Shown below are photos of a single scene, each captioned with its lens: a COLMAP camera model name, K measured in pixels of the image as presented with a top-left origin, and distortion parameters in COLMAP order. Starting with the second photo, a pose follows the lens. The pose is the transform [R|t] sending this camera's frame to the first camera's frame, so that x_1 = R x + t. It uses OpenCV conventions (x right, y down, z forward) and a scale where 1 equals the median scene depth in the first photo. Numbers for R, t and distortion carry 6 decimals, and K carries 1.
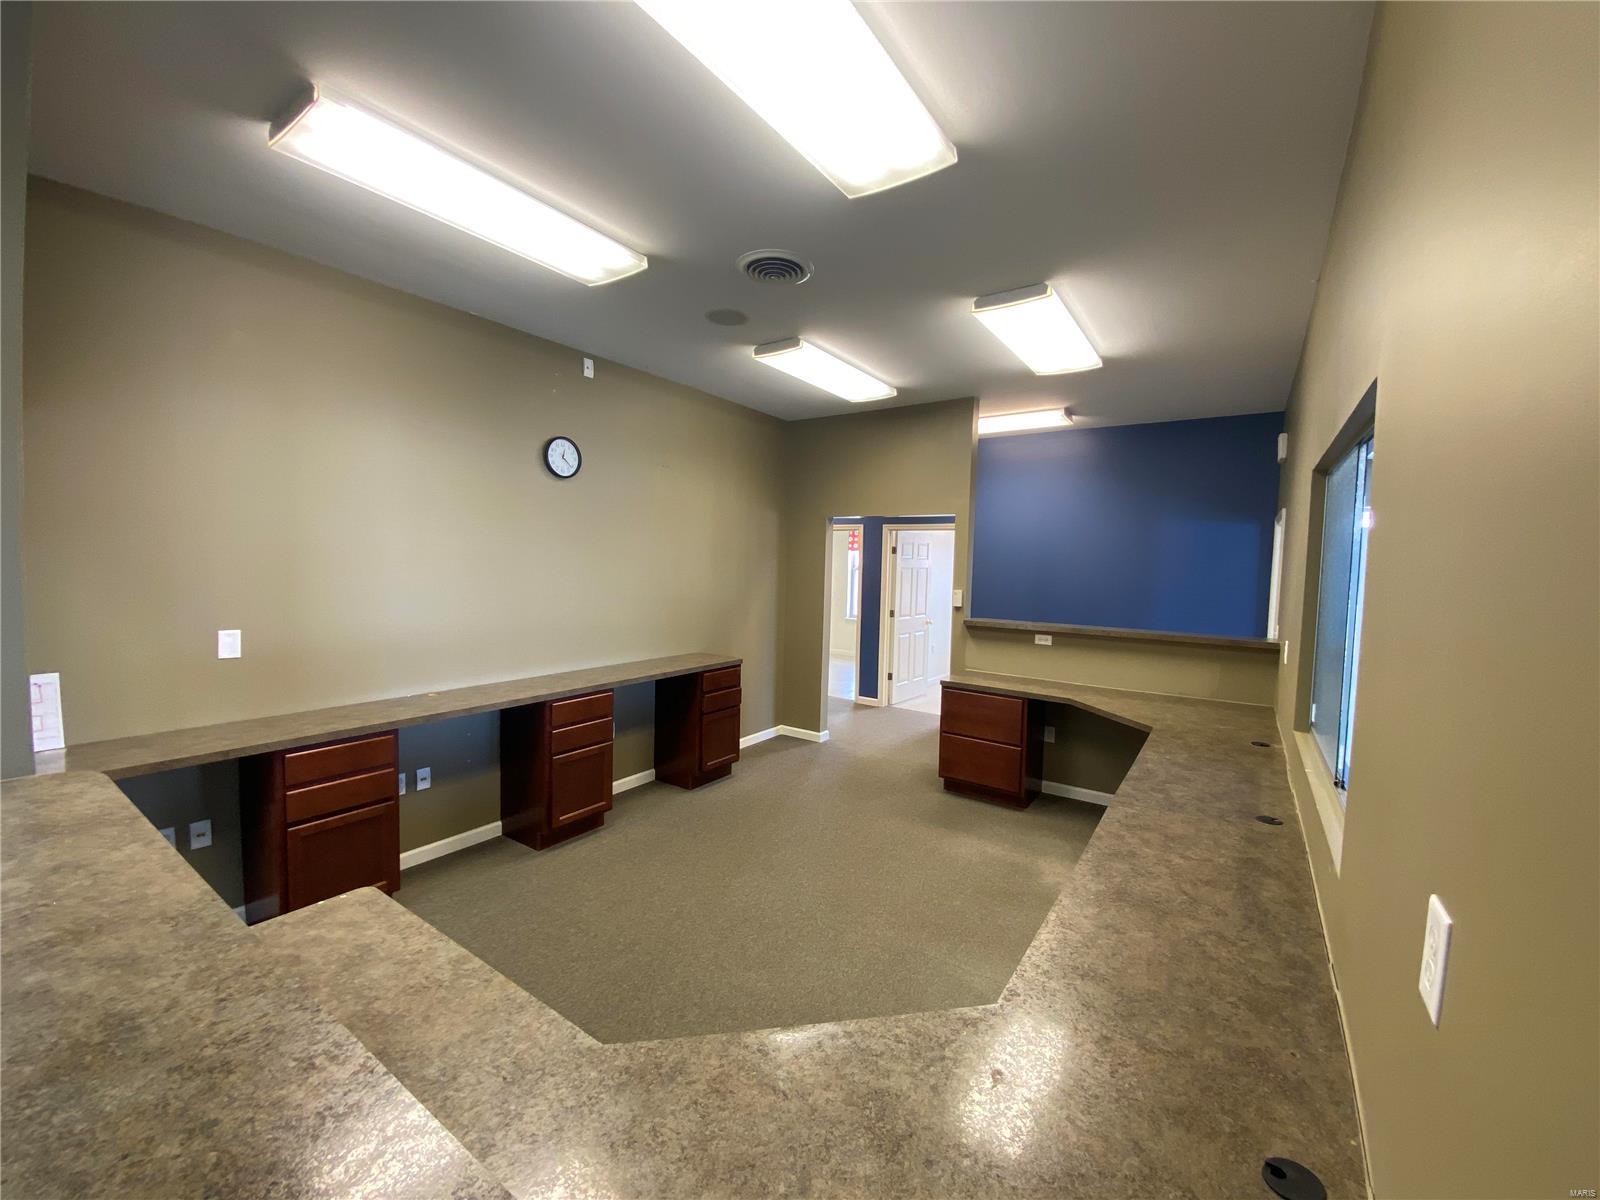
lens RADIAL K [[645.5, 0, 787.3], [0, 645.5, 597.1], [0, 0, 1]] dist [0.011013, -0.016025]
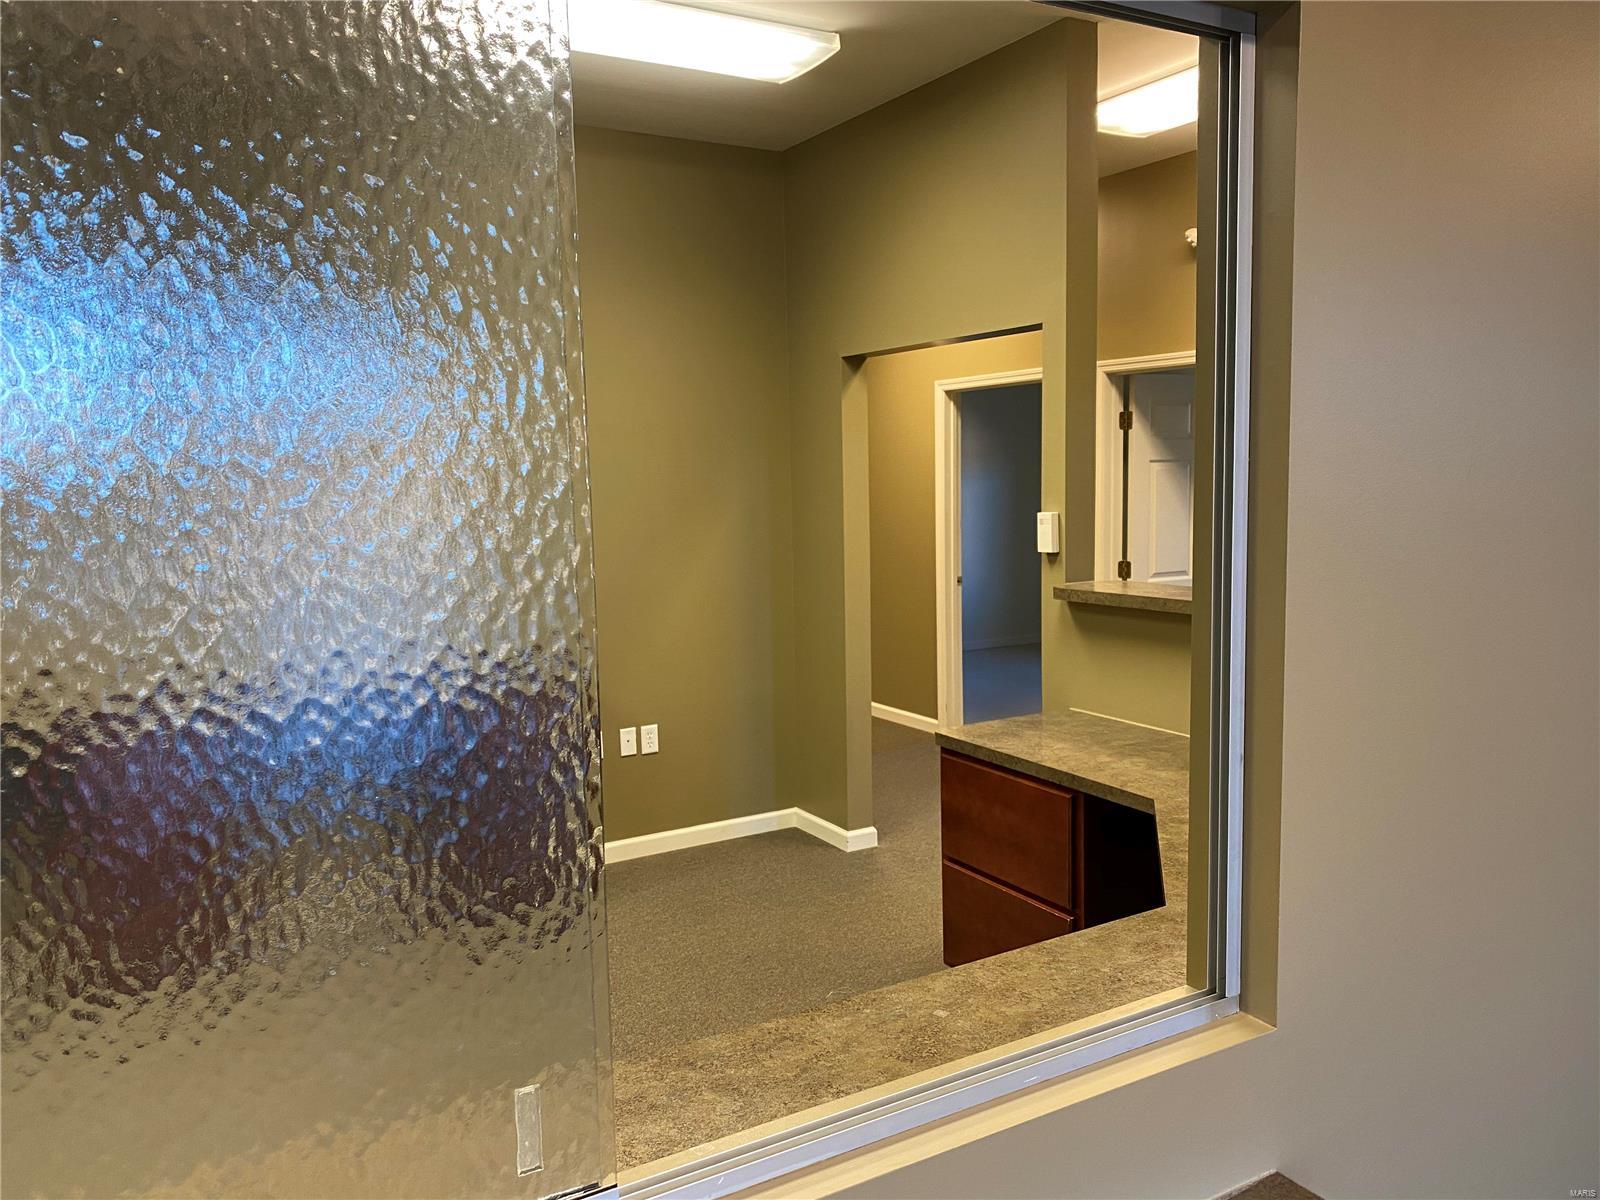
lens RADIAL K [[1232.9, 0, 800.0], [0, 1232.9, 600.0], [0, 0, 1]] dist [-0.001522, -0.000863]
pose [[0.910567, 0.000313, -0.413362, 0.708990], [0.022221, 0.998517, 0.049705, 0.003209], [0.412764, -0.054446, 0.909209, 0.362445]]
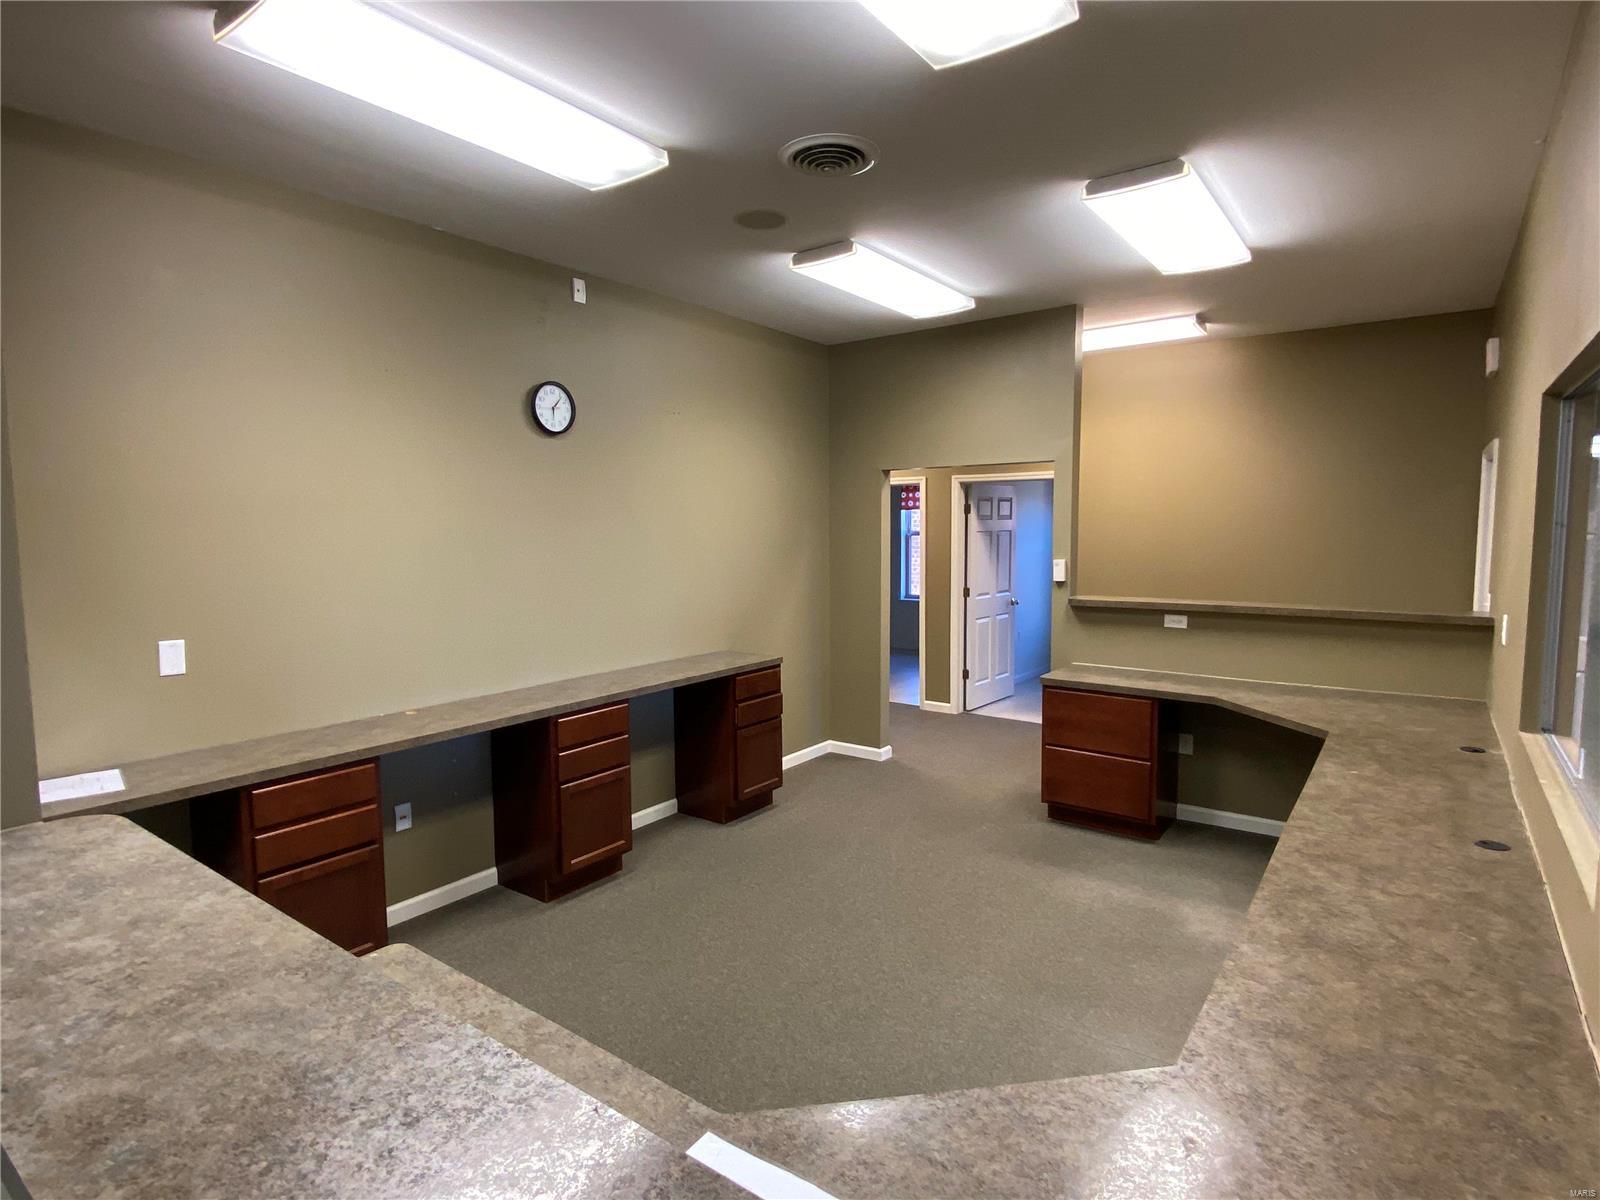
lens RADIAL K [[855.2, 0, 776.6], [0, 855.2, 596.0], [0, 0, 1]] dist [0.012298, -0.017105]
pose [[0.998940, -0.029441, -0.035393, -0.059332], [0.030448, 0.999137, 0.028259, -0.010920], [0.034531, -0.029307, 0.998974, -0.046766]]
